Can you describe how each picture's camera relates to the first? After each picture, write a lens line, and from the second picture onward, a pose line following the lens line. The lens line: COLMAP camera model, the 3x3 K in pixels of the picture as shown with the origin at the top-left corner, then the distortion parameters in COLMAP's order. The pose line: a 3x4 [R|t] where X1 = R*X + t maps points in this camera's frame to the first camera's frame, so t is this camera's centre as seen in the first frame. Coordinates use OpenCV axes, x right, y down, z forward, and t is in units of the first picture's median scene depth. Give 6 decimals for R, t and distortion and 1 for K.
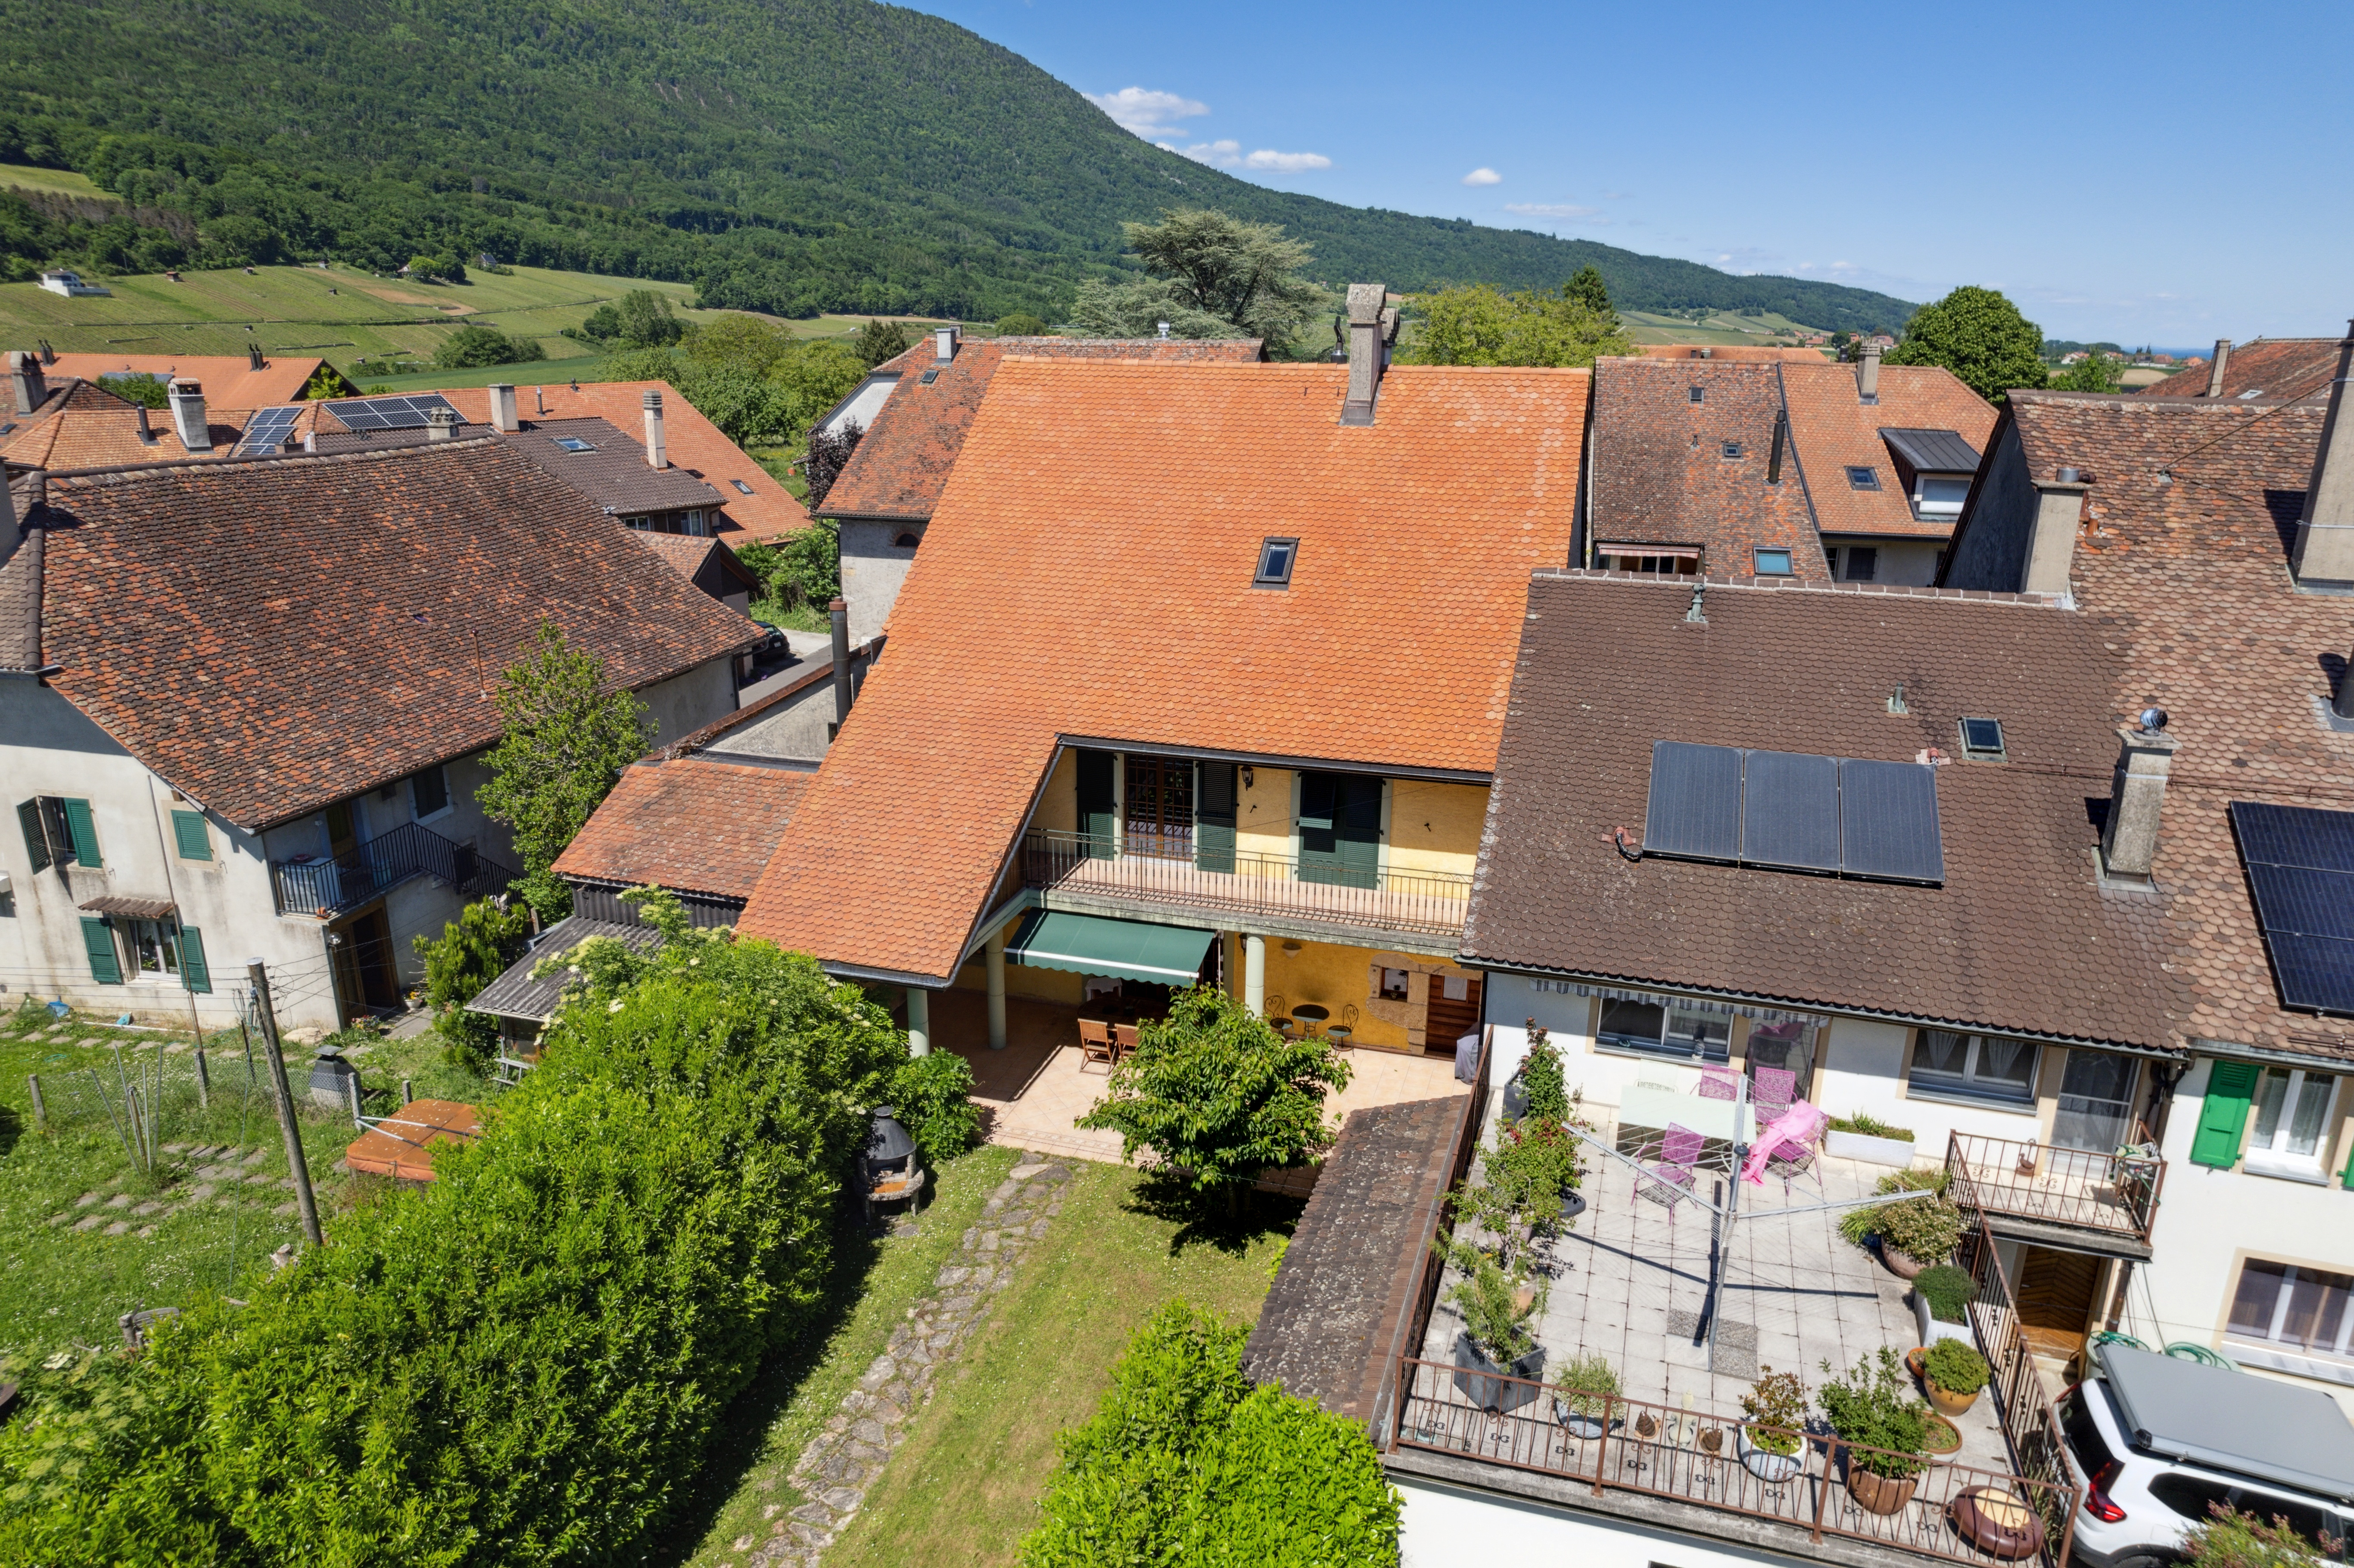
lens RADIAL K [[1504.6, 0, 1183.0], [0, 1504.6, 794.6], [0, 0, 1]] dist [-0.083764, 0.079442]
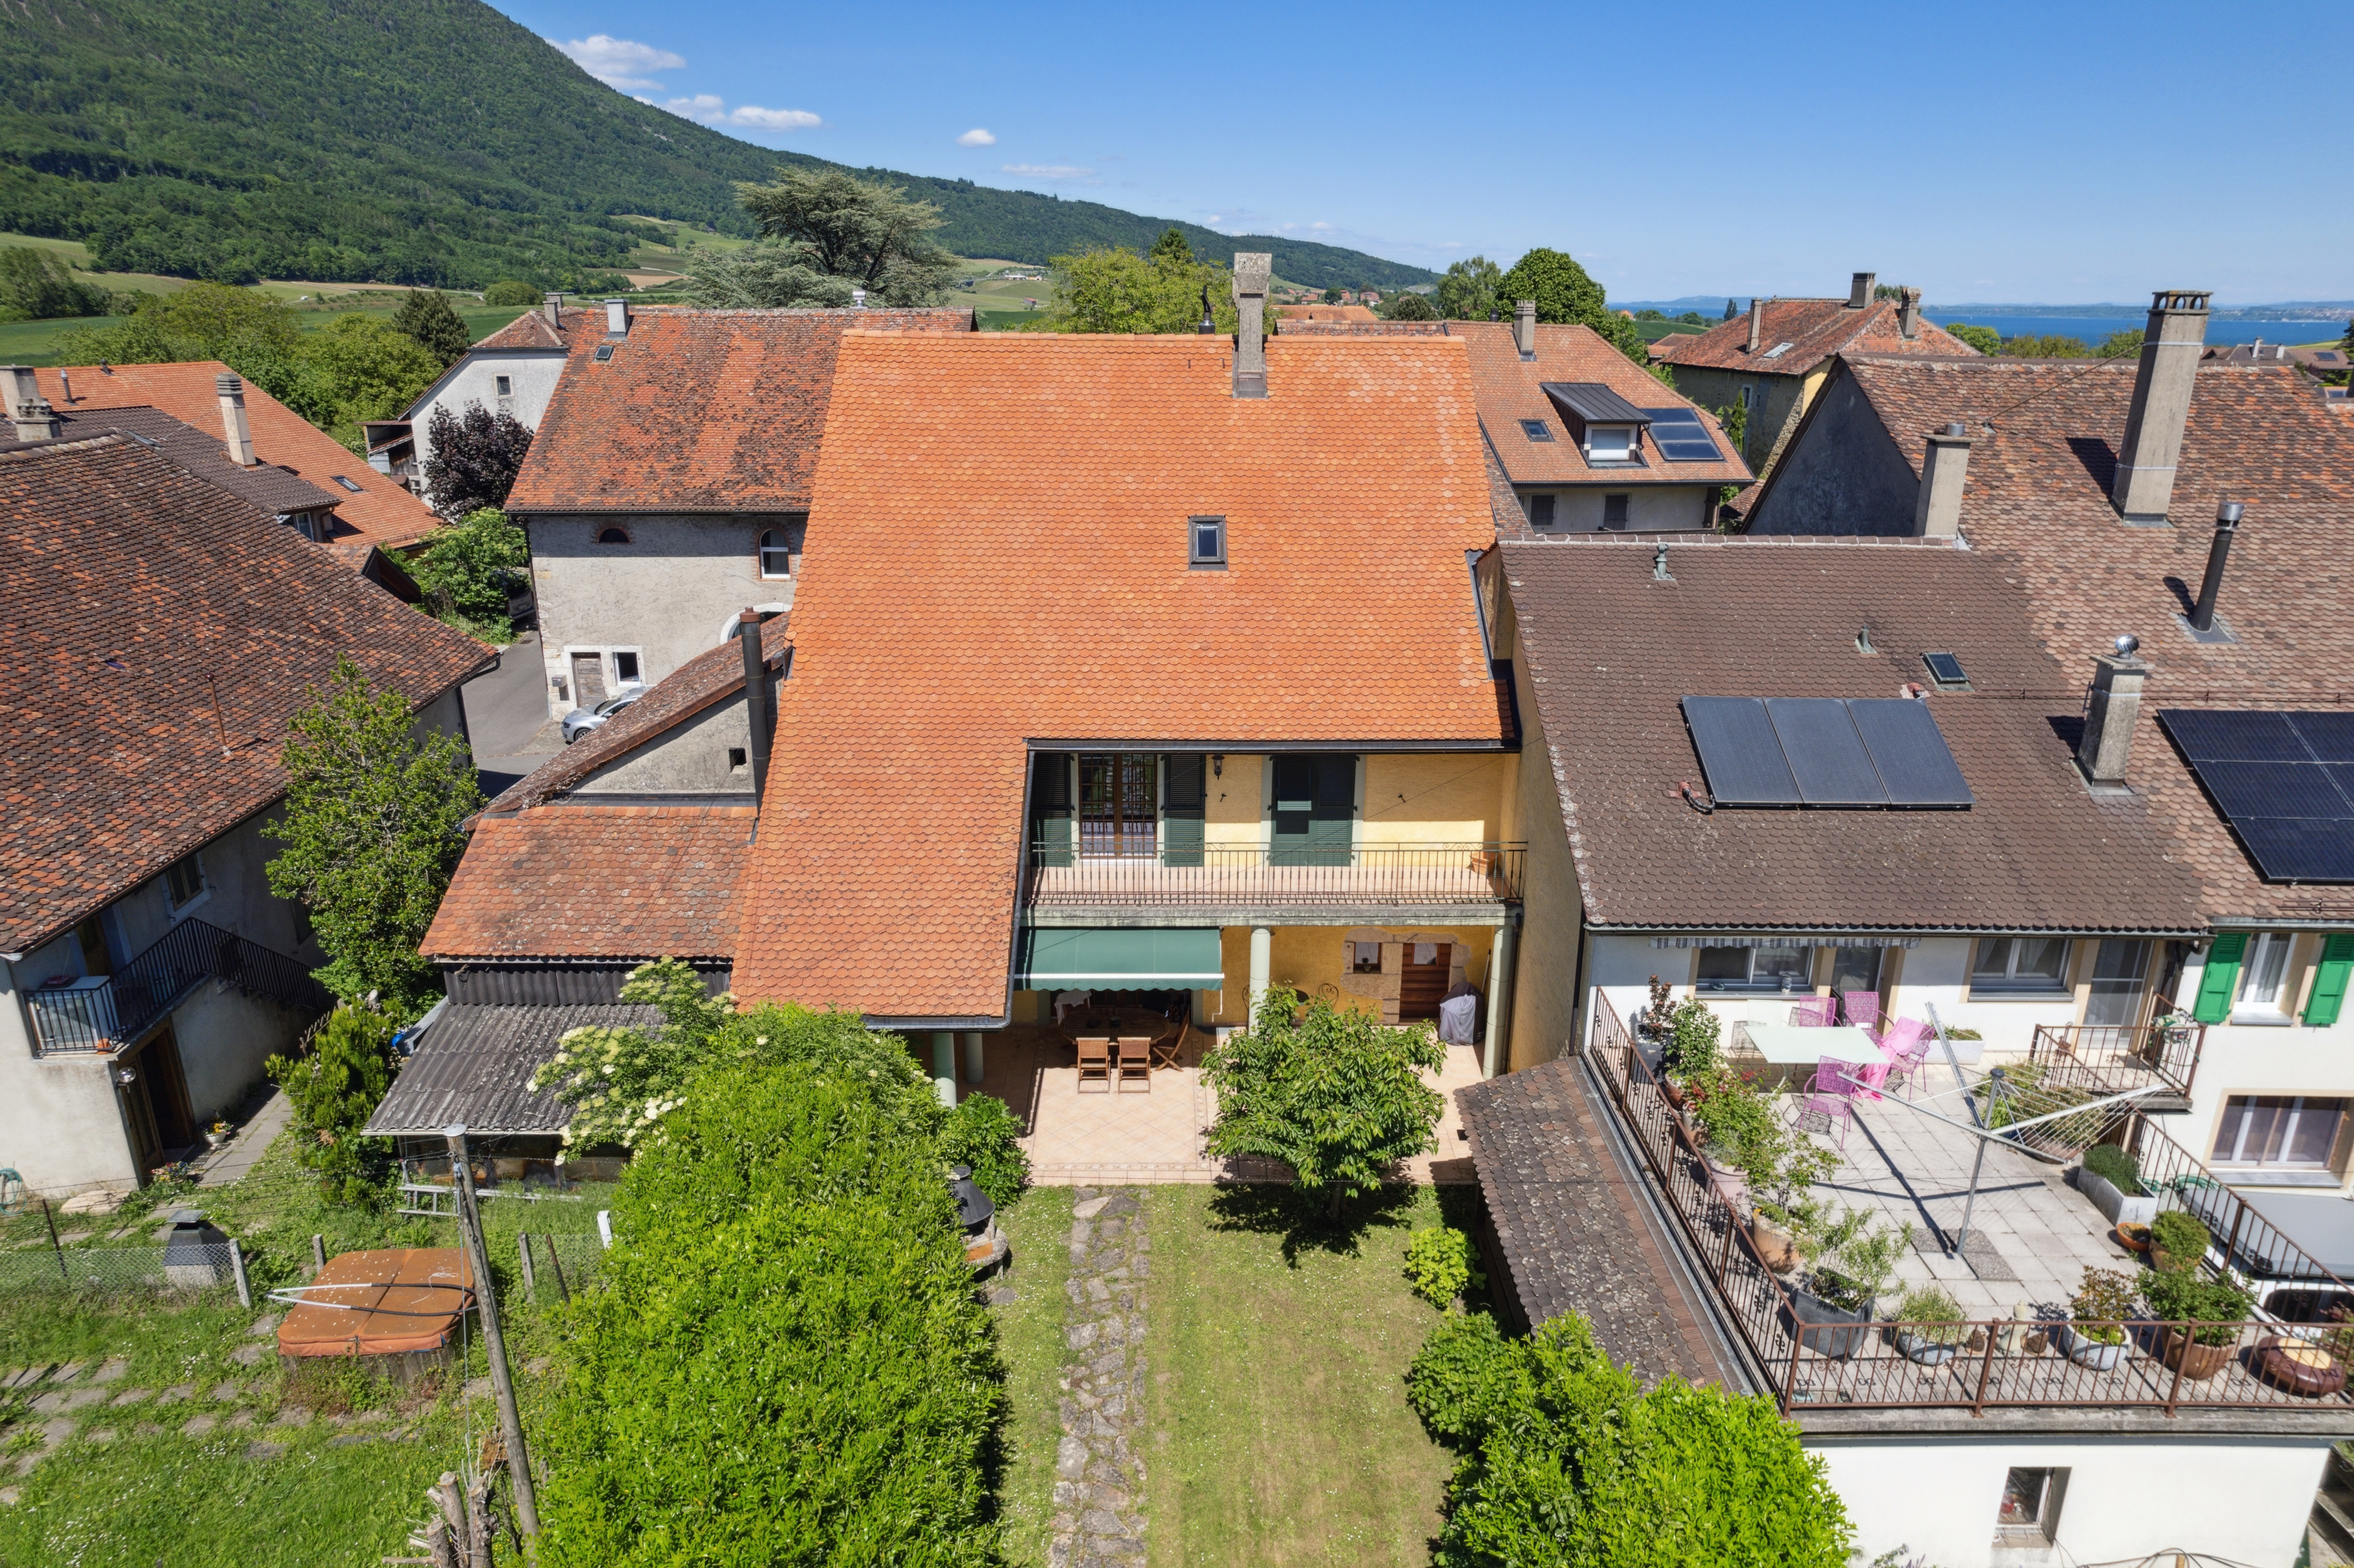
lens RADIAL K [[1504.6, 0, 1183.0], [0, 1504.6, 794.6], [0, 0, 1]] dist [-0.083764, 0.079442]
pose [[0.951898, -0.099882, 0.289678, -0.249804], [0.093107, 0.994964, 0.037113, -0.029811], [-0.291926, -0.008356, 0.956404, 0.076144]]
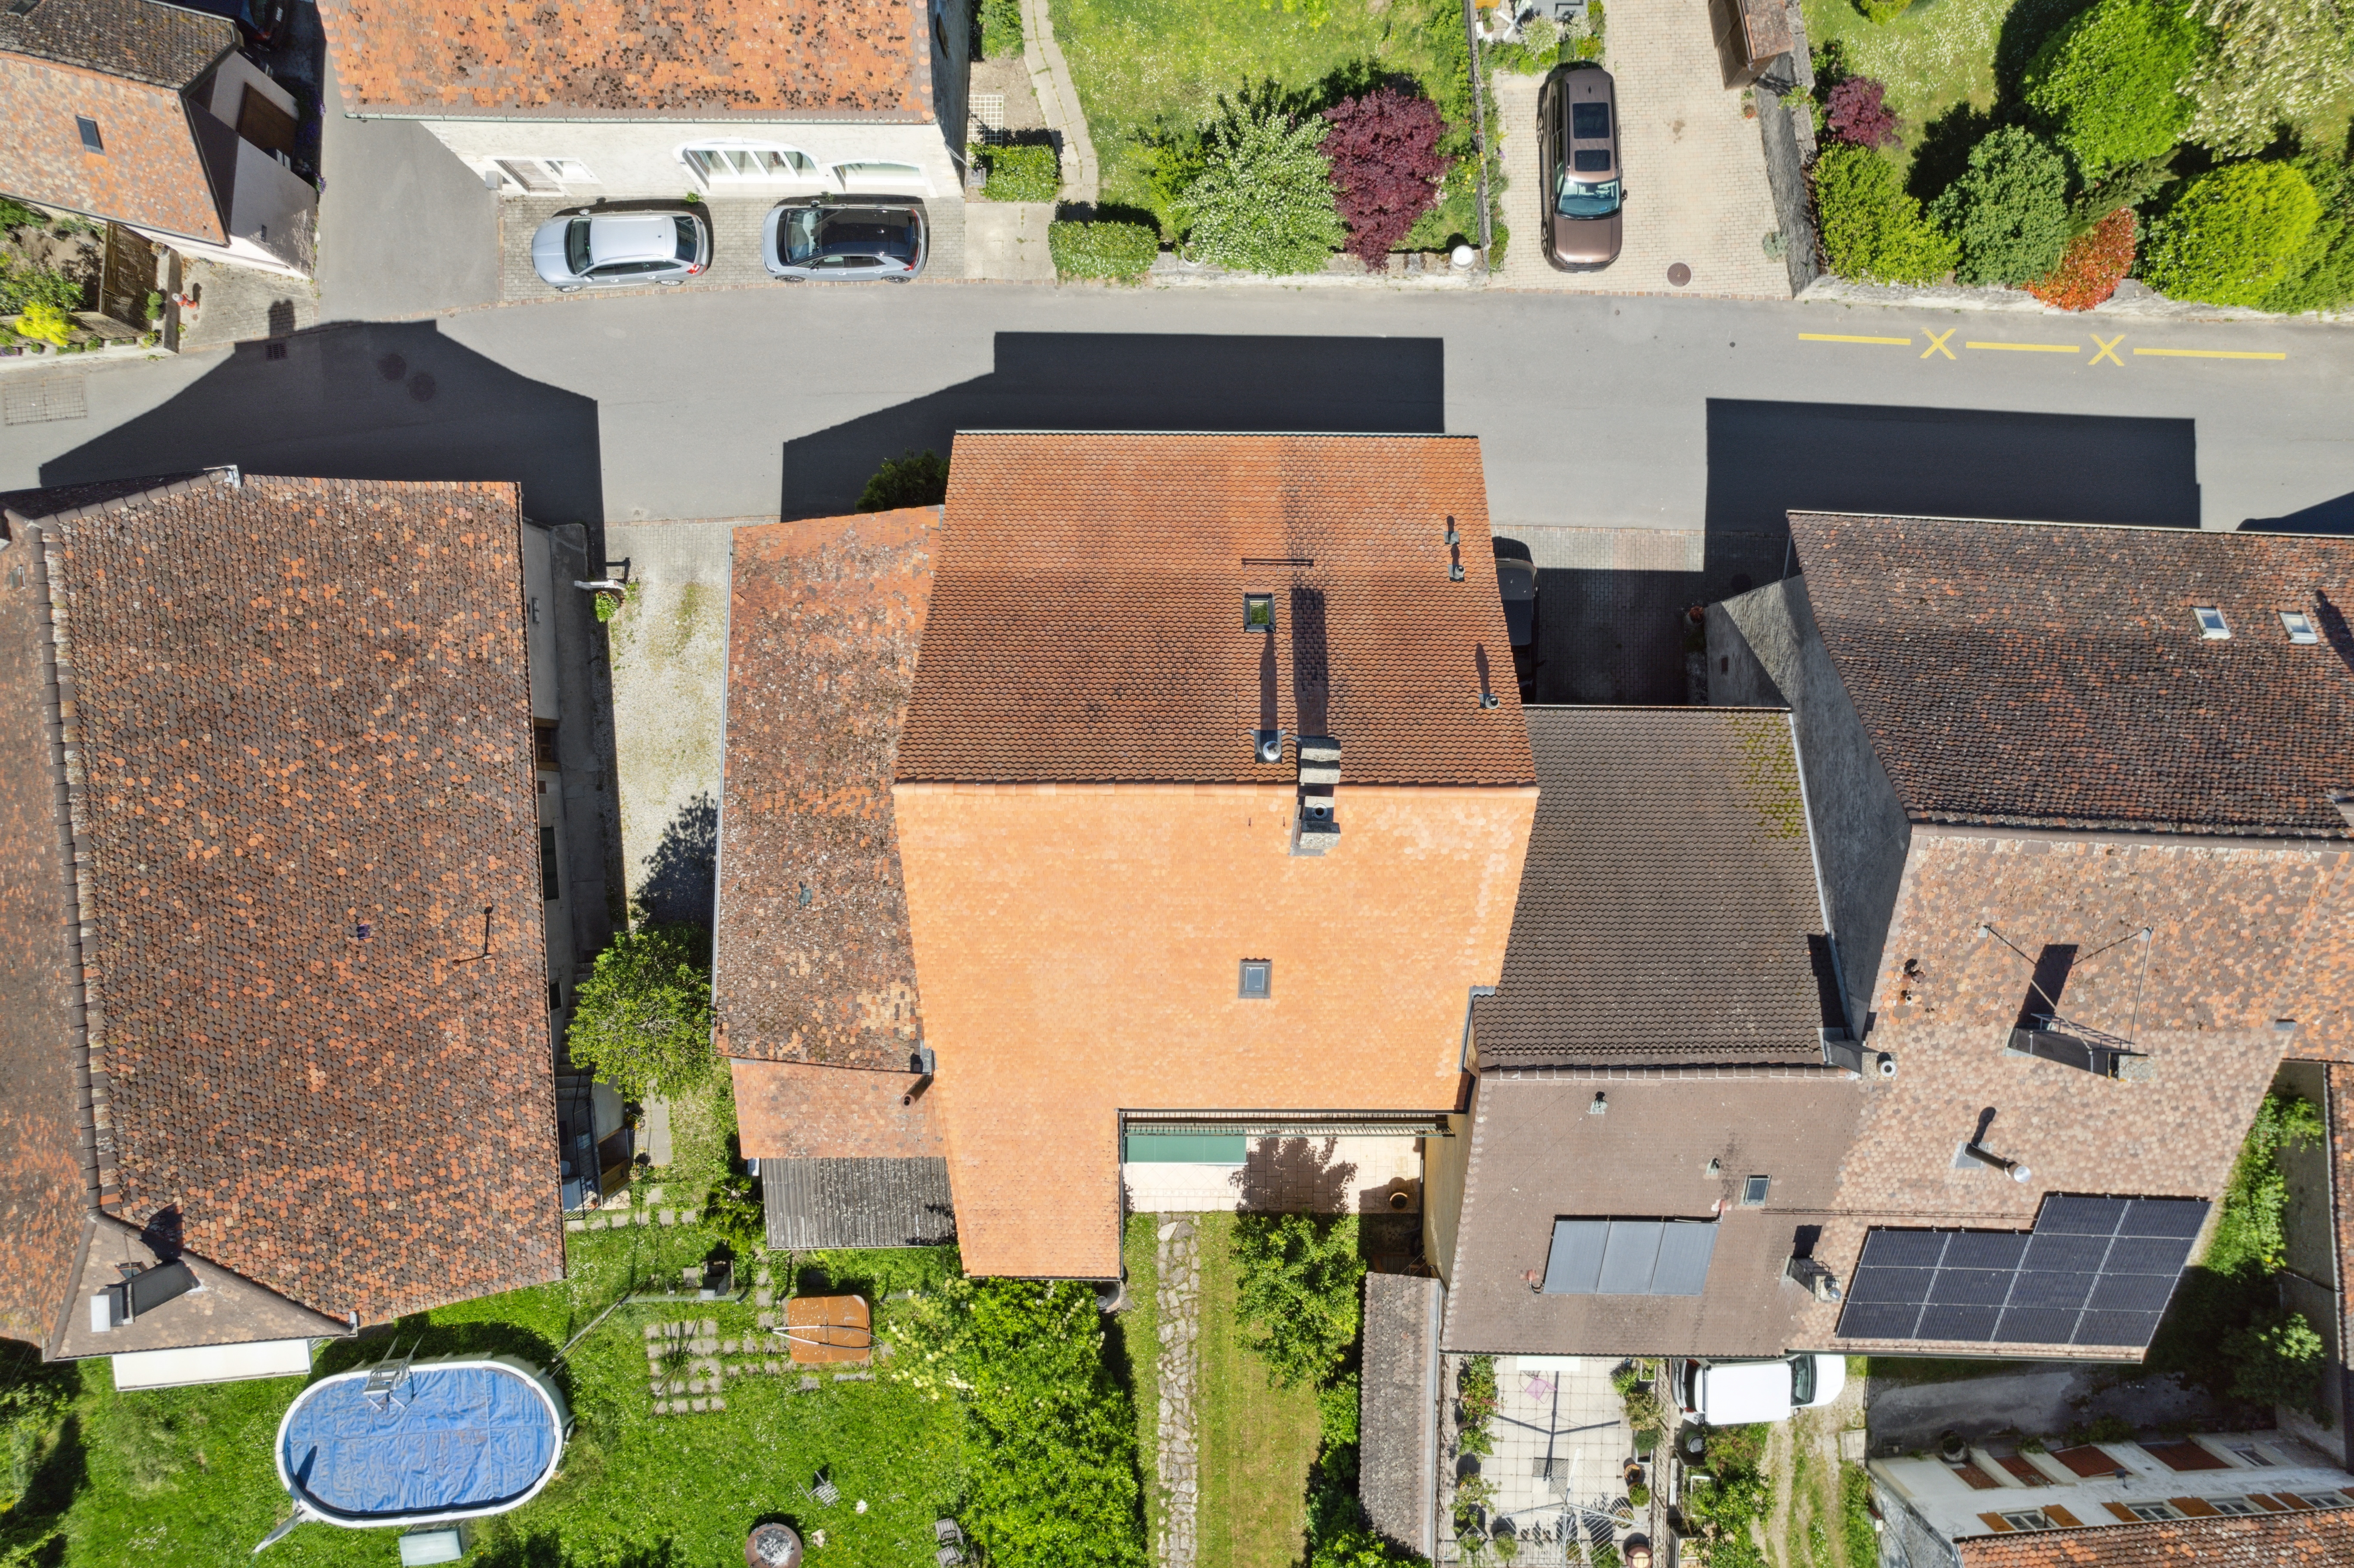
lens RADIAL K [[1504.6, 0, 1183.0], [0, 1504.6, 794.6], [0, 0, 1]] dist [-0.083764, 0.079442]
pose [[0.959342, -0.282198, -0.005157, 0.054962], [0.089759, 0.287715, 0.953501, -1.300082], [-0.267593, -0.915196, 0.301347, 0.796838]]
